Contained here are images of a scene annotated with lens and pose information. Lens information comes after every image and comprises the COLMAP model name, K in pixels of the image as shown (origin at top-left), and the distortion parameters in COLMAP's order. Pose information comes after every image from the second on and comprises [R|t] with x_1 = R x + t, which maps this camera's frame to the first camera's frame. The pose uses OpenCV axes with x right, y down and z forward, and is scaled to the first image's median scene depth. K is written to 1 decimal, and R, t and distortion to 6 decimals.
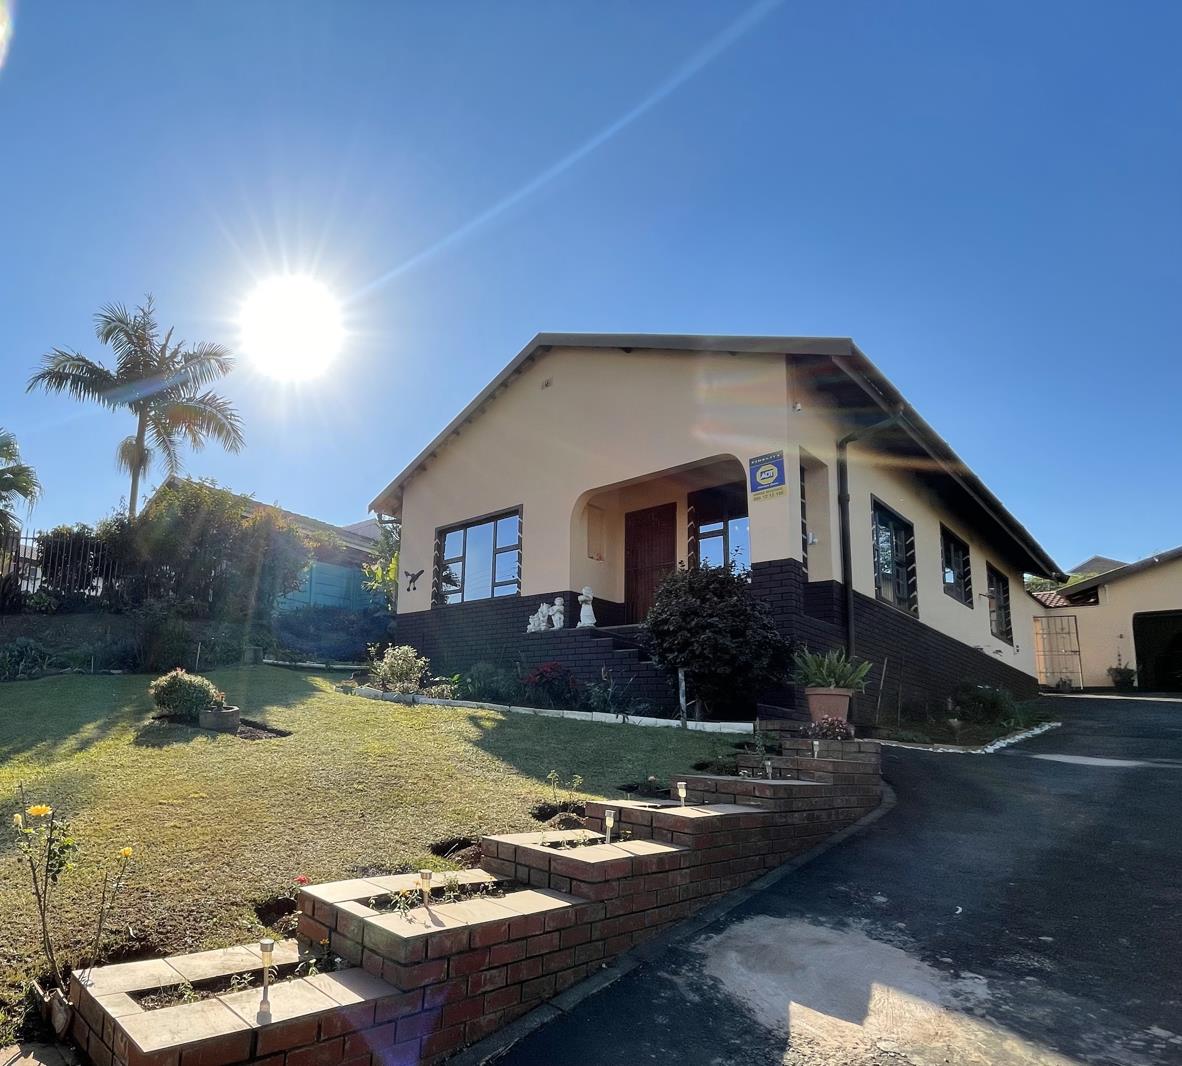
lens RADIAL K [[674.3, 0, 356.2], [0, 674.3, 629.5], [0, 0, 1]] dist [-0.000676, 0.000121]
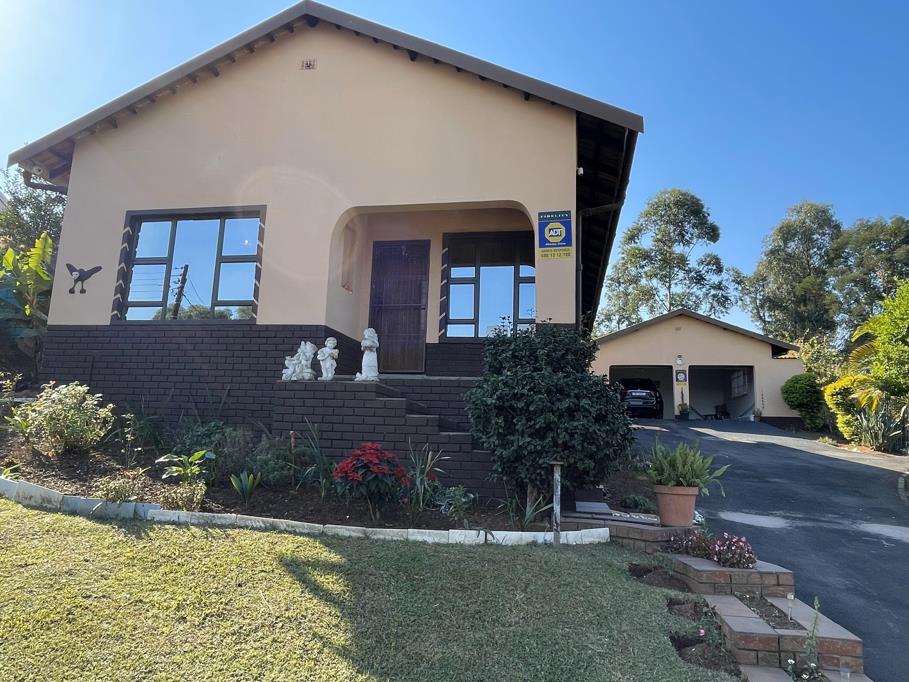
lens RADIAL K [[614.4, 0, 454.5], [0, 614.4, 341.0], [0, 0, 1]] dist [-0.003434, -0.000341]
pose [[0.749984, 0.078383, 0.656795, -0.045547], [-0.085653, 0.996102, -0.021070, -0.036137], [-0.655887, -0.040455, 0.753774, 0.339288]]
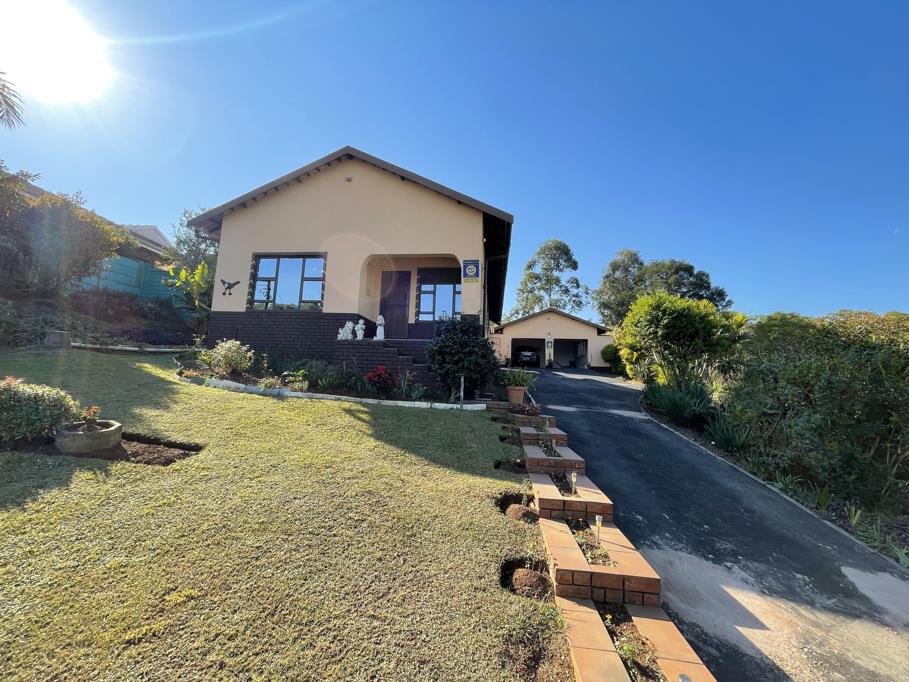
lens RADIAL K [[362.2, 0, 454.5], [0, 362.2, 341.0], [0, 0, 1]] dist [-0.002206, -0.000036]
pose [[0.701056, 0.056455, 0.710868, -0.132006], [-0.097632, 0.995073, 0.017258, -0.029298], [-0.706392, -0.081502, 0.703113, 0.213832]]
